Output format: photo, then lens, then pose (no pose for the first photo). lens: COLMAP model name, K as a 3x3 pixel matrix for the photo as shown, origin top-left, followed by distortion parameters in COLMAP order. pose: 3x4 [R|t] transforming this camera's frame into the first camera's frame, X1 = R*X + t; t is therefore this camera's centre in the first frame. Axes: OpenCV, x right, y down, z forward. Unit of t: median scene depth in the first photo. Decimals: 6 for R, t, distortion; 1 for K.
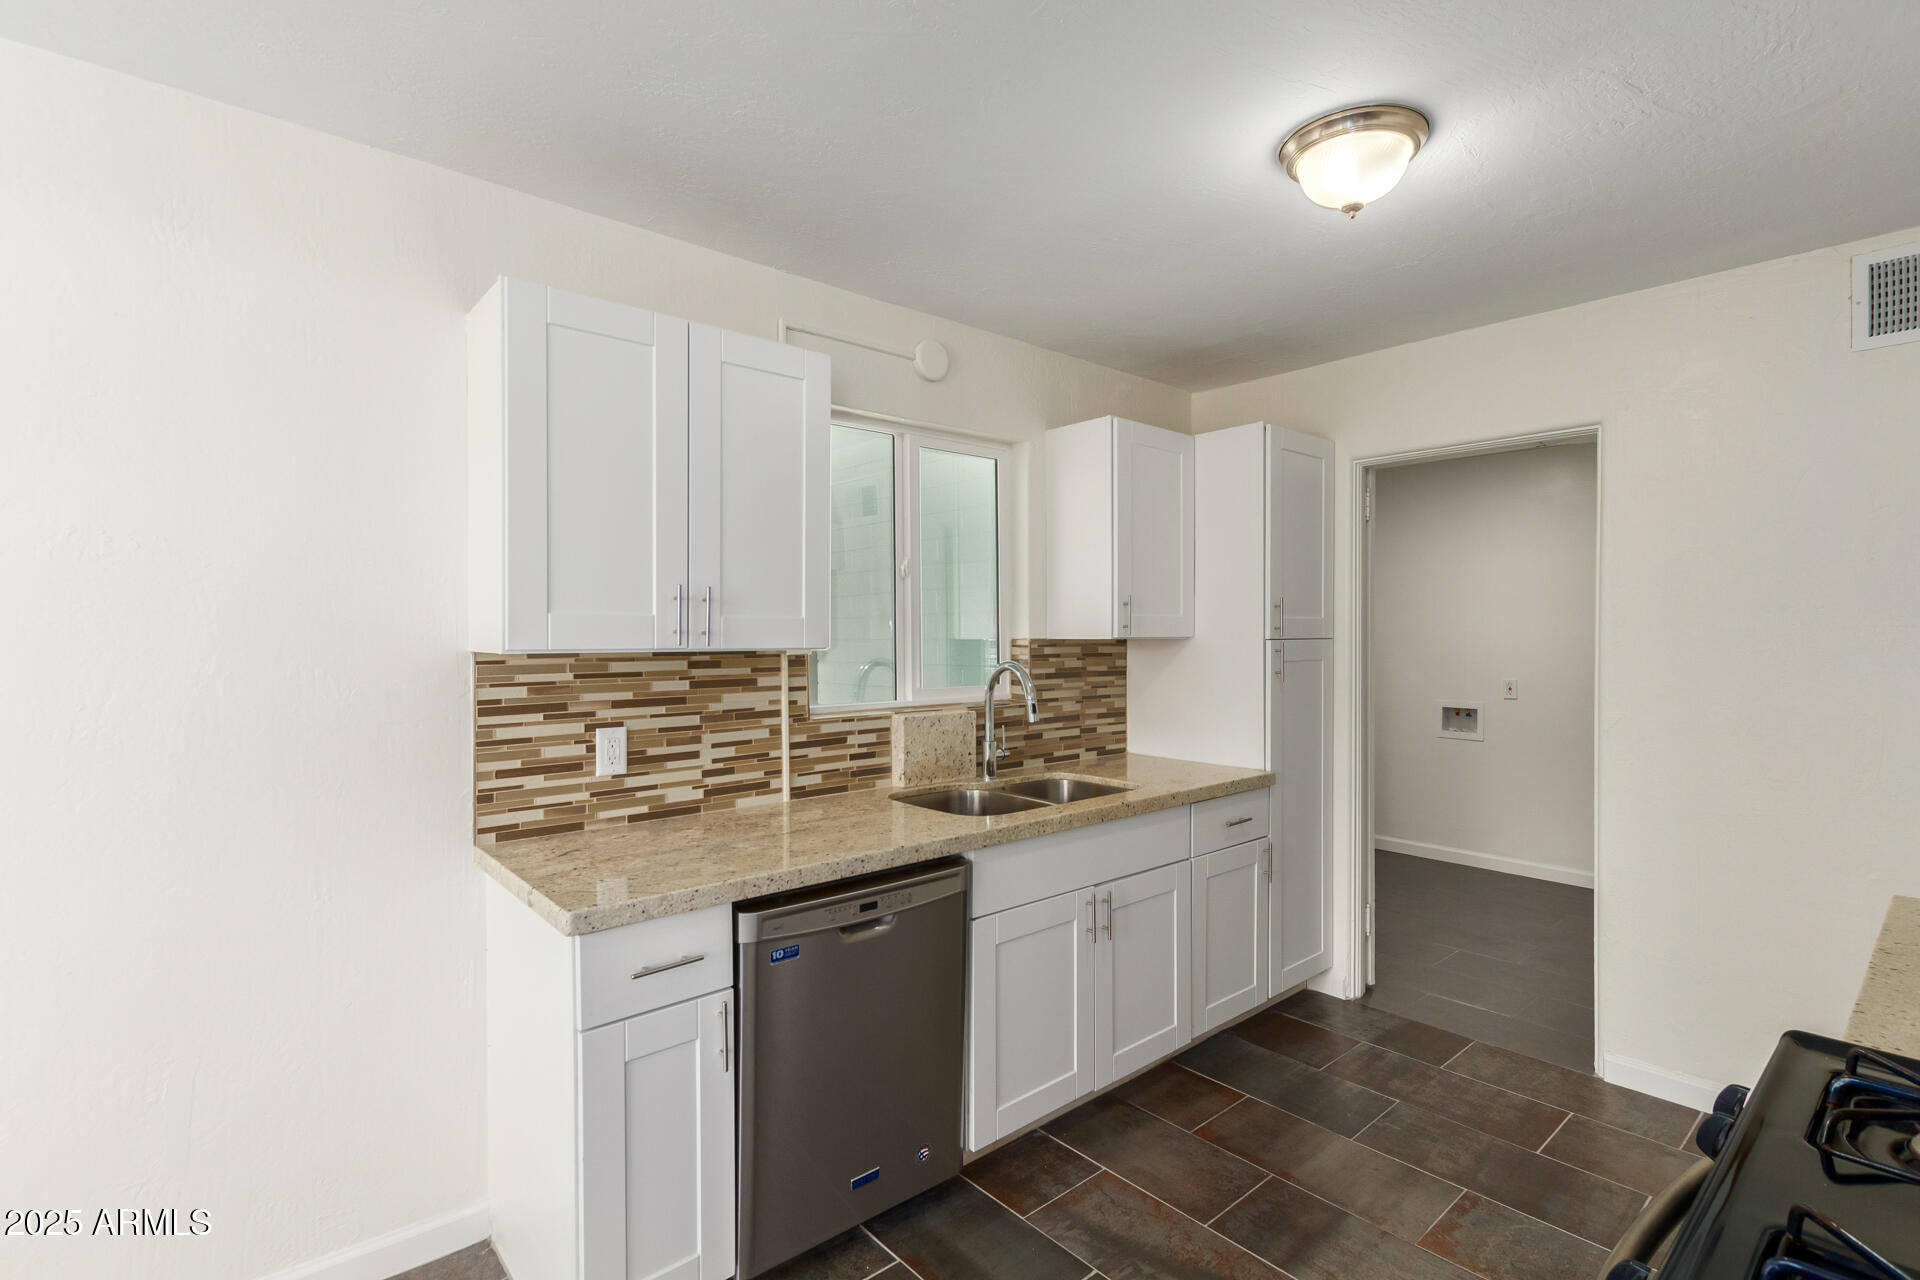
lens RADIAL K [[895.1, 0, 970.6], [0, 895.1, 633.8], [0, 0, 1]] dist [-0.000452, -0.000213]
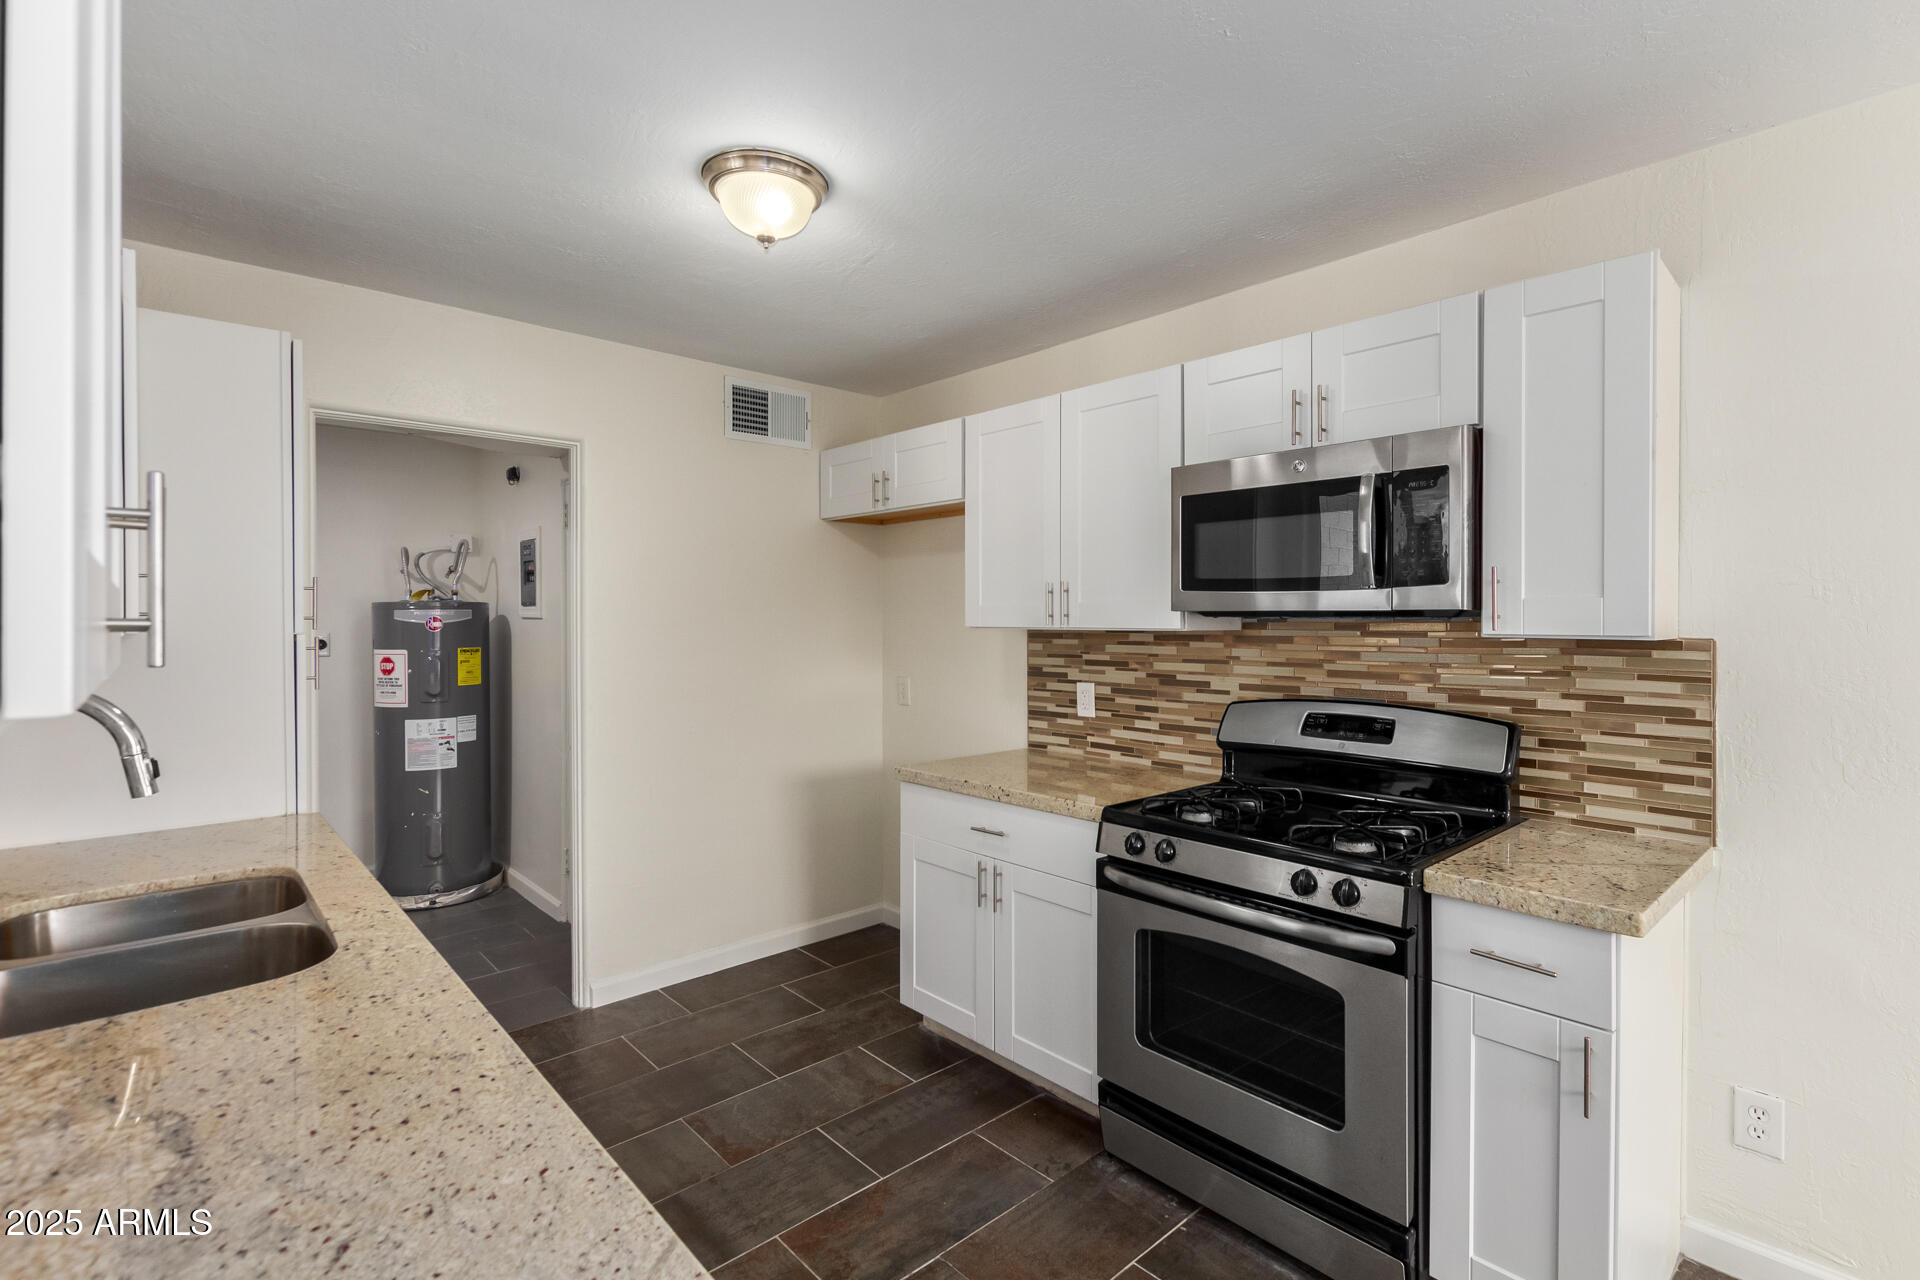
lens RADIAL K [[895.1, 0, 970.6], [0, 895.1, 633.8], [0, 0, 1]] dist [-0.000452, -0.000213]
pose [[-0.023370, -0.013850, 0.999631, -0.599742], [0.009129, 0.999859, 0.014066, -0.001341], [-0.999685, 0.009455, -0.023240, 0.689530]]
